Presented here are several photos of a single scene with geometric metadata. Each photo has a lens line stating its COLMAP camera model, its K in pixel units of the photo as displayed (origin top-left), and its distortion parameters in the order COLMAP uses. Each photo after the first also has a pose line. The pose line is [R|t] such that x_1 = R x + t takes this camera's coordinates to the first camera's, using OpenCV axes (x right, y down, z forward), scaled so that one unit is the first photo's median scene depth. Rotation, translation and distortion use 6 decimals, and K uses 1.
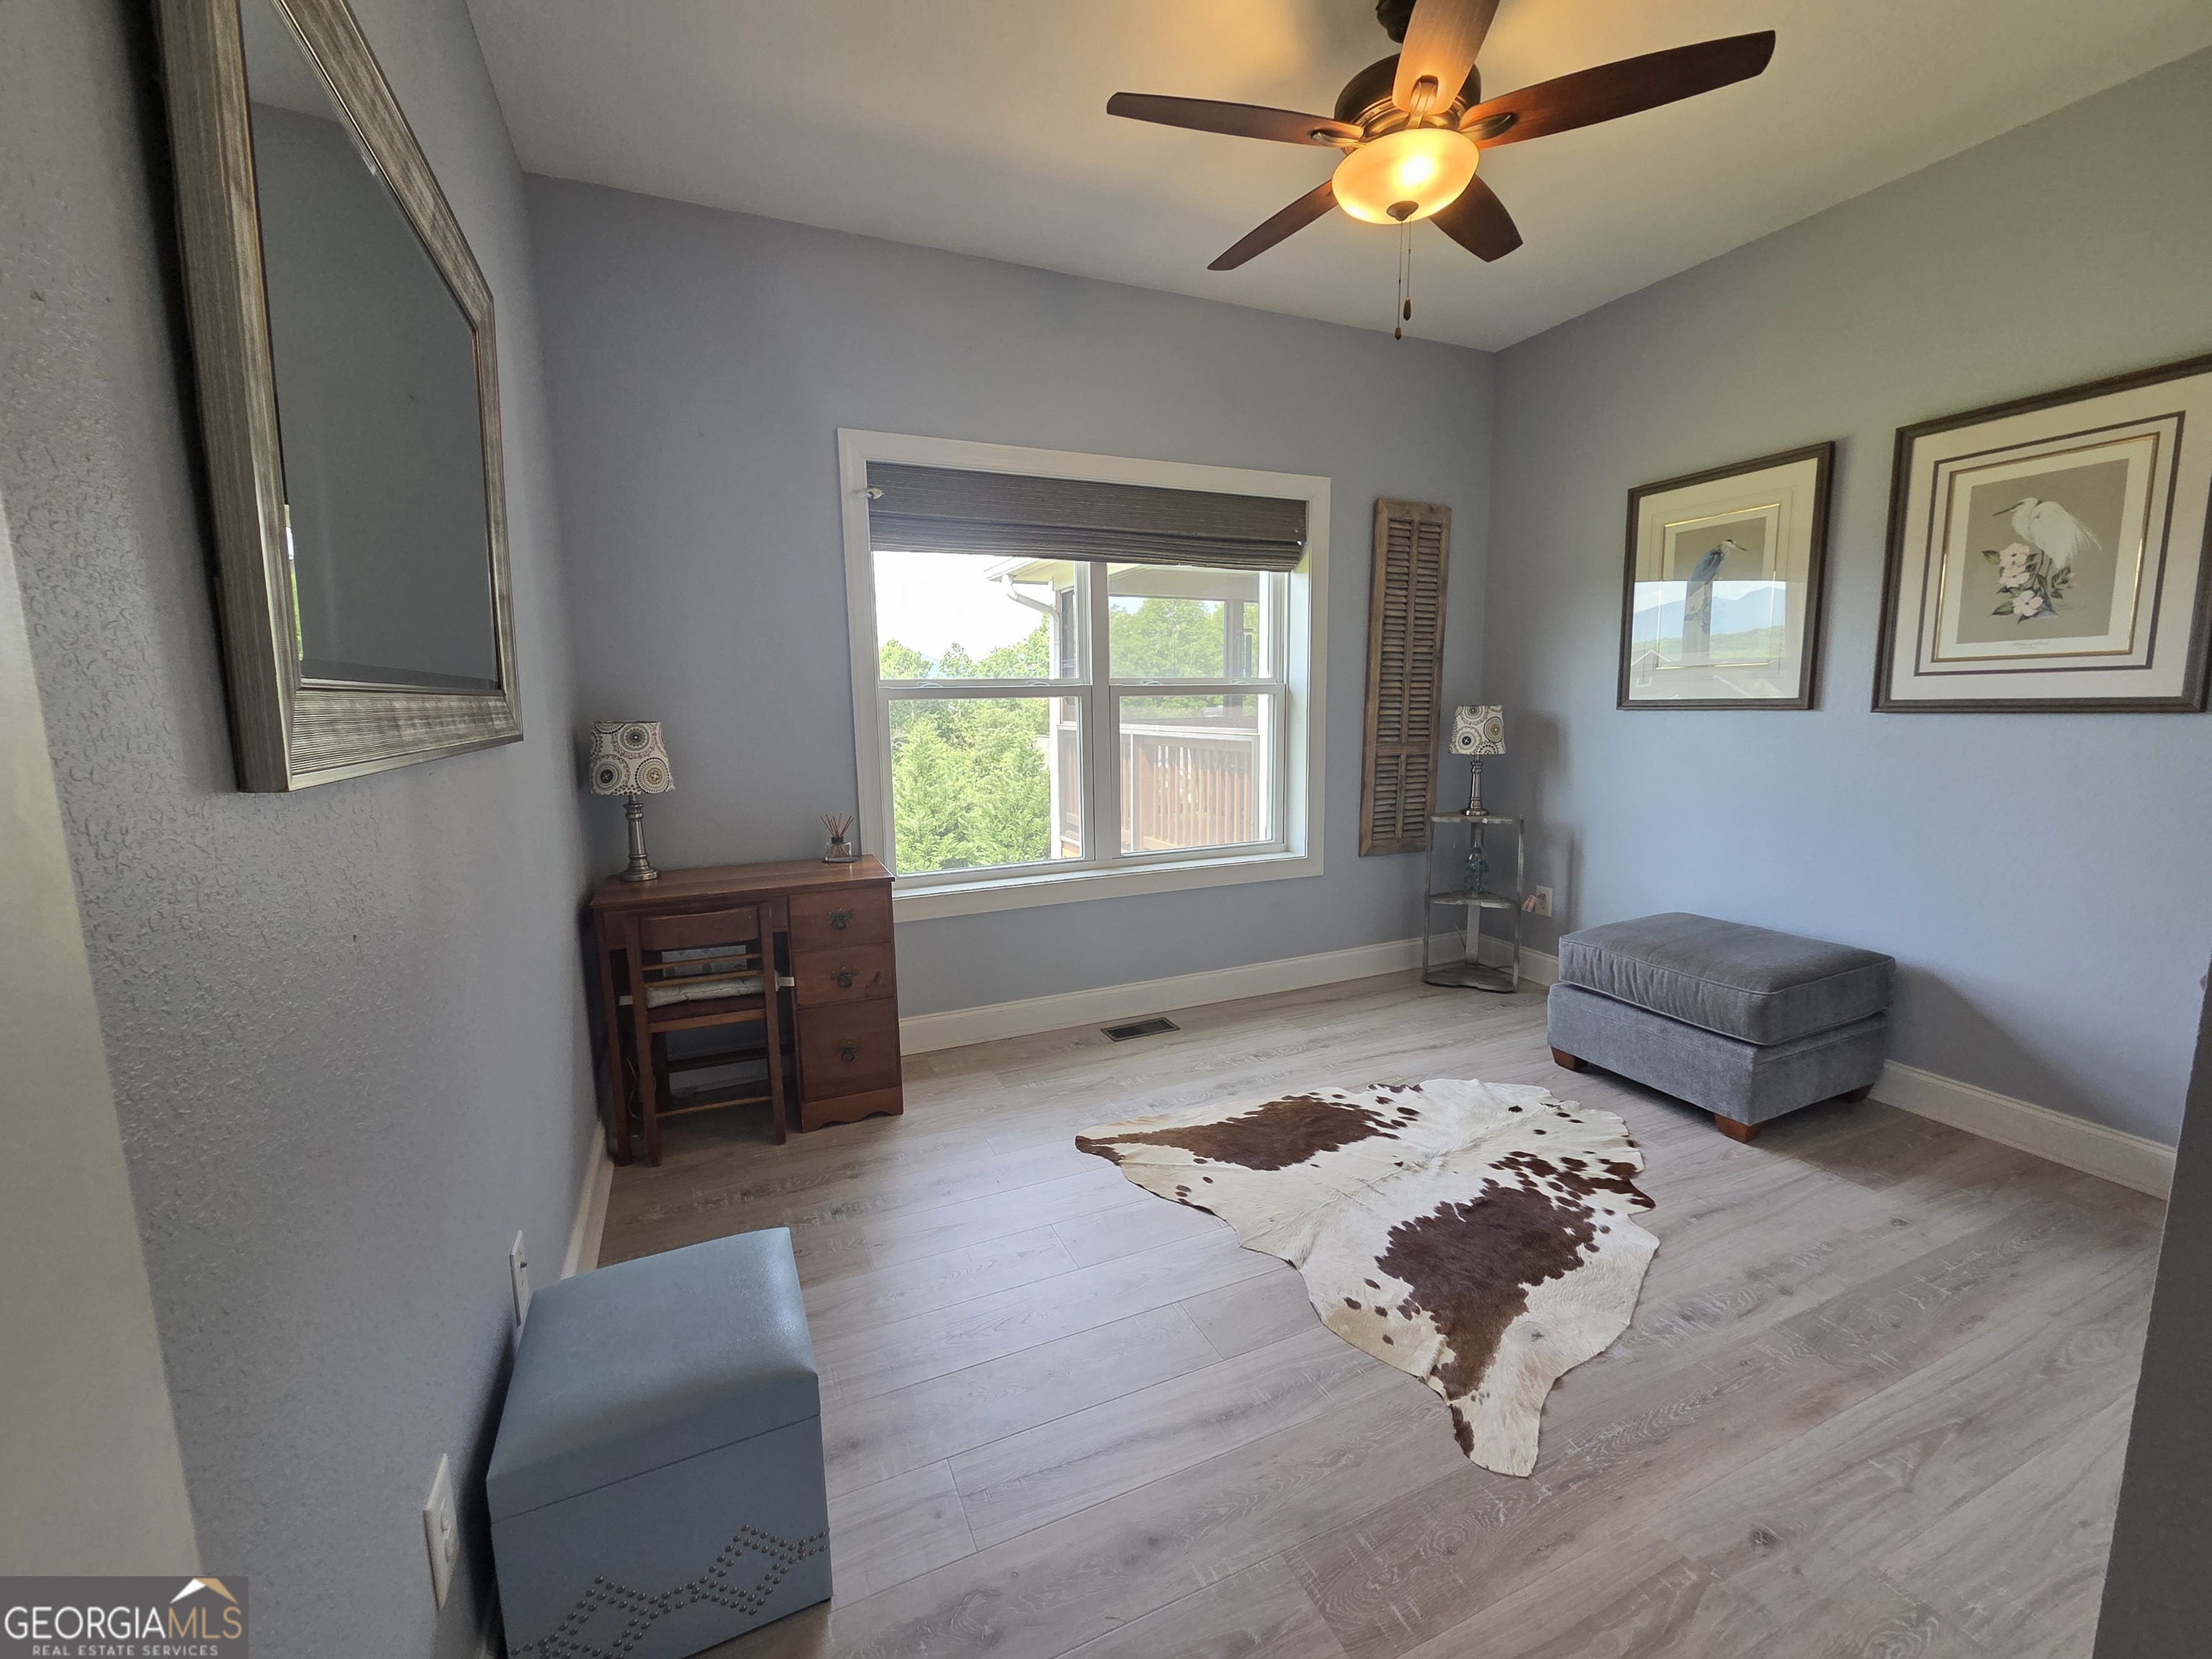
lens RADIAL K [[898.0, 0, 1102.0], [0, 898.0, 825.7], [0, 0, 1]] dist [0.006940, -0.002616]
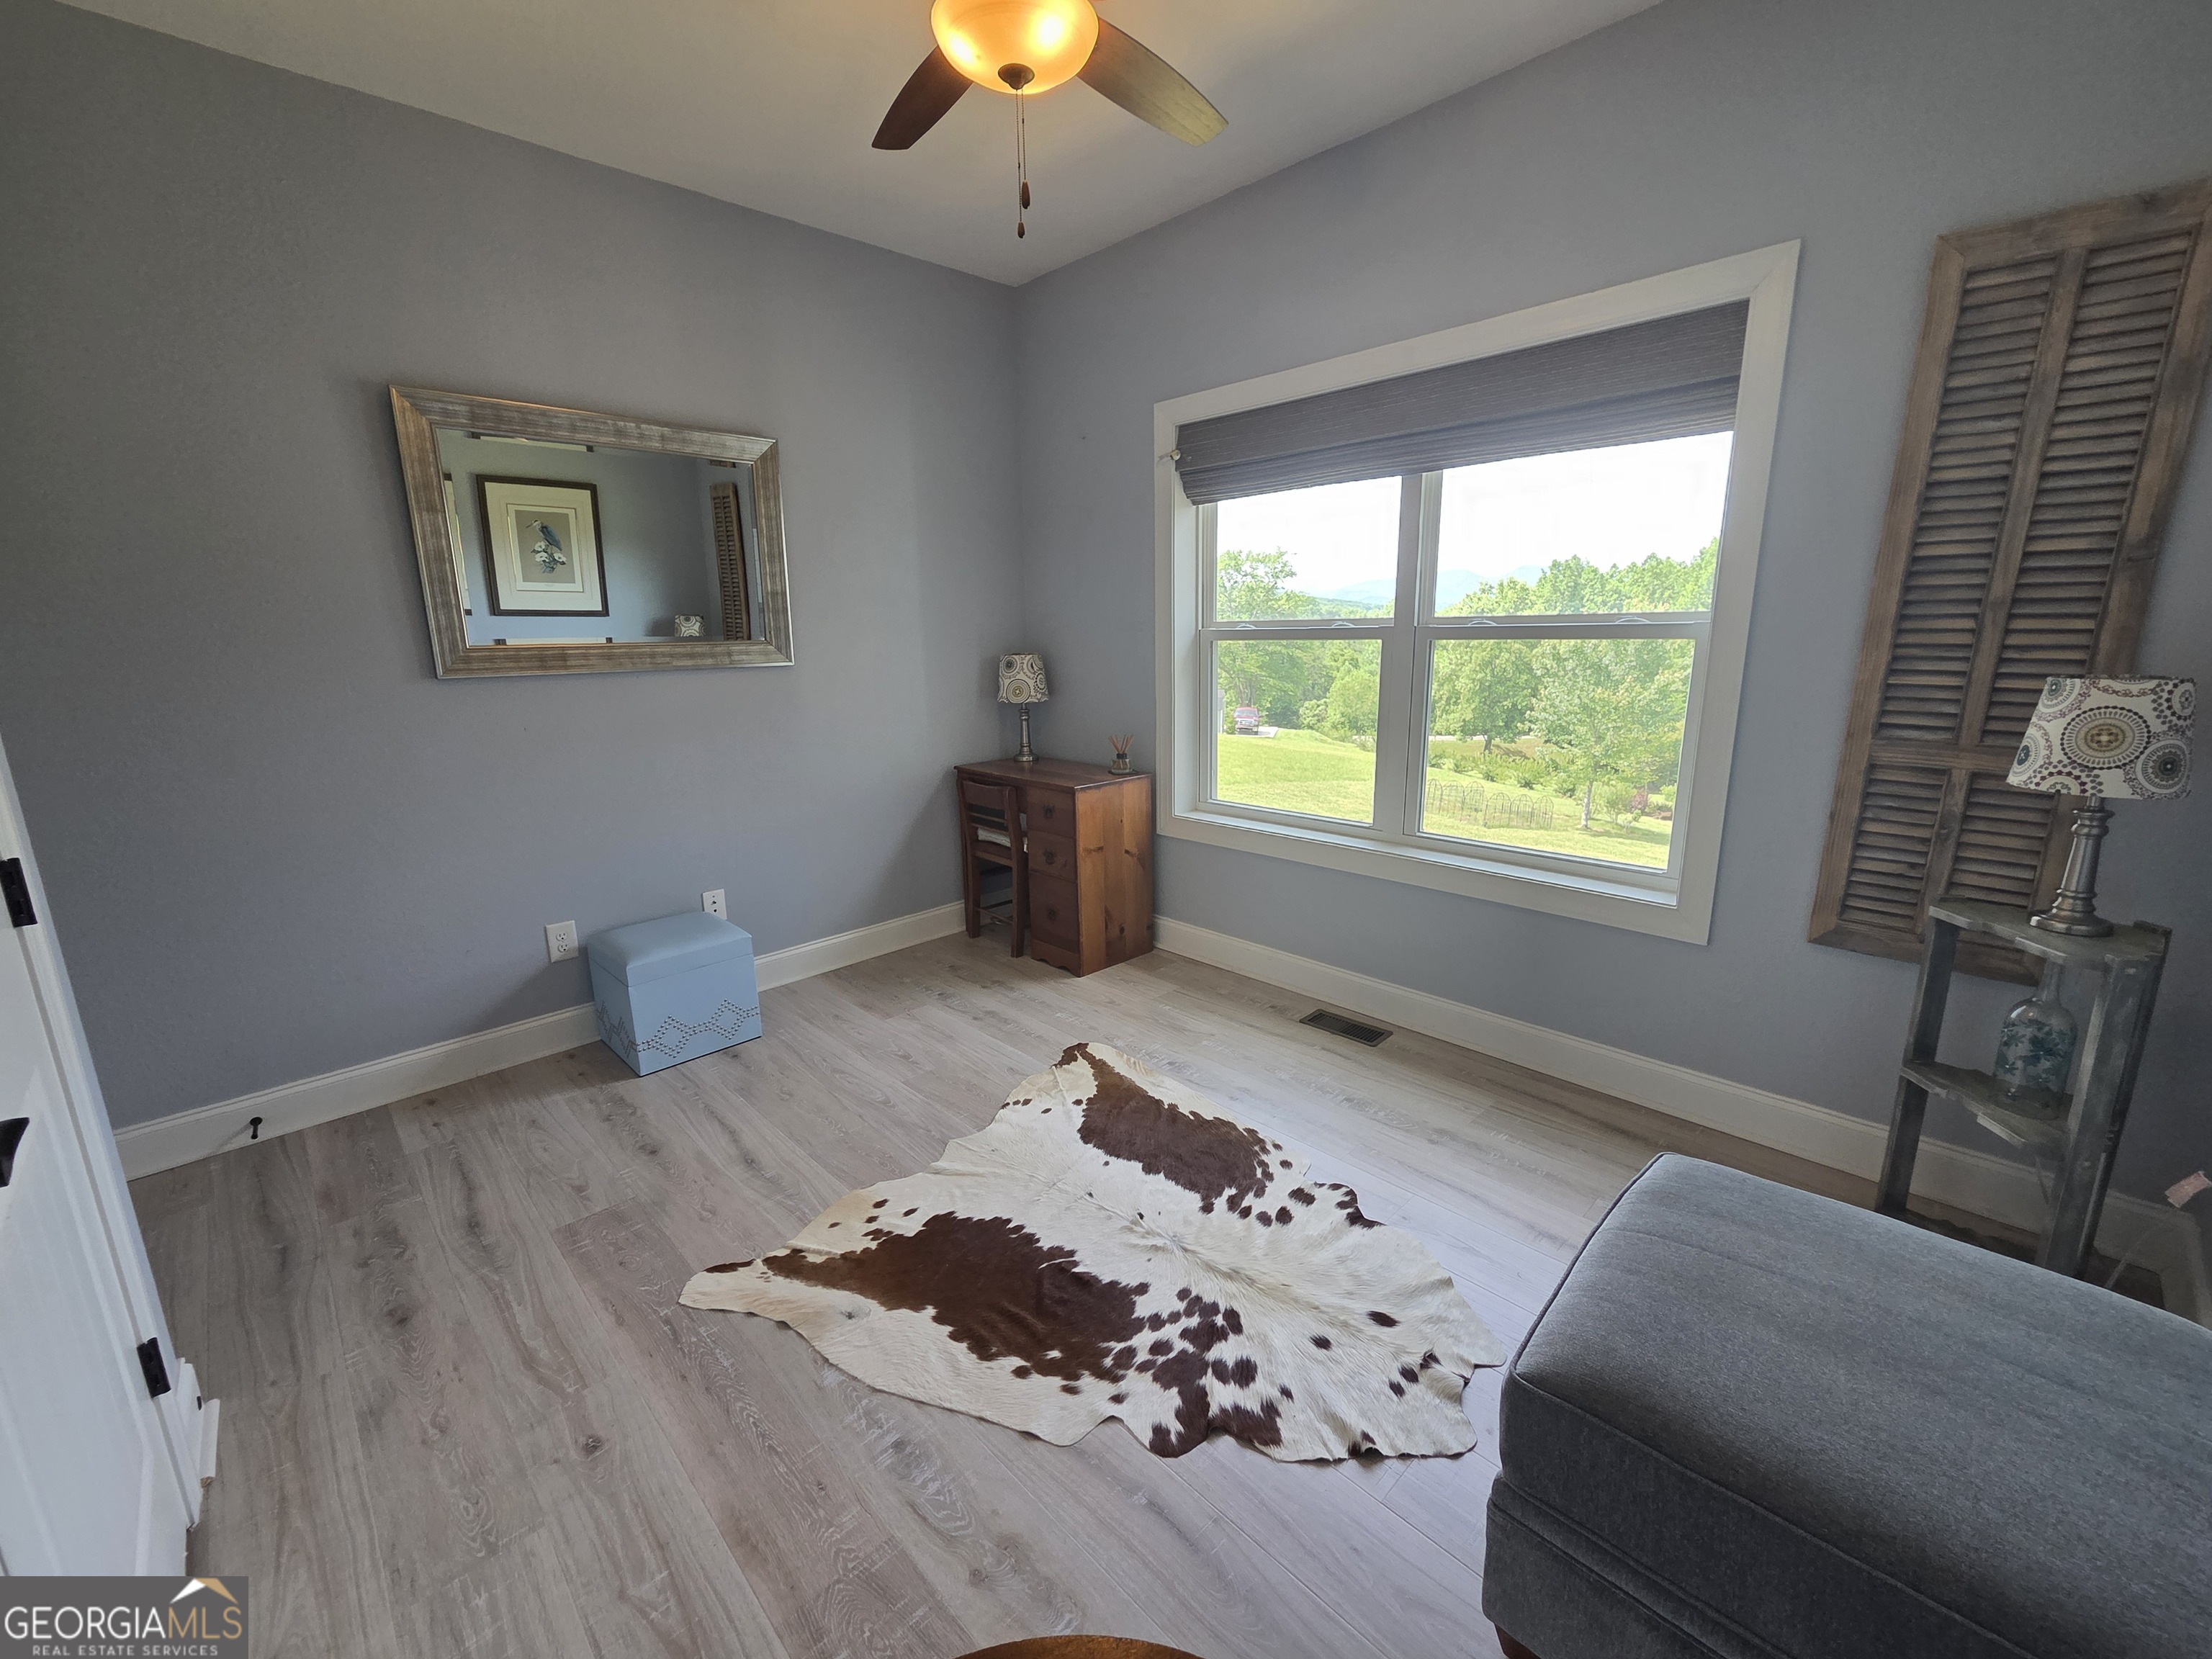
lens RADIAL K [[898.0, 0, 1102.0], [0, 898.0, 825.7], [0, 0, 1]] dist [0.006940, -0.002616]
pose [[0.349775, 0.210086, -0.912974, 0.980523], [-0.124231, 0.976326, 0.177069, -0.123075], [0.928560, 0.051485, 0.367594, 0.617140]]
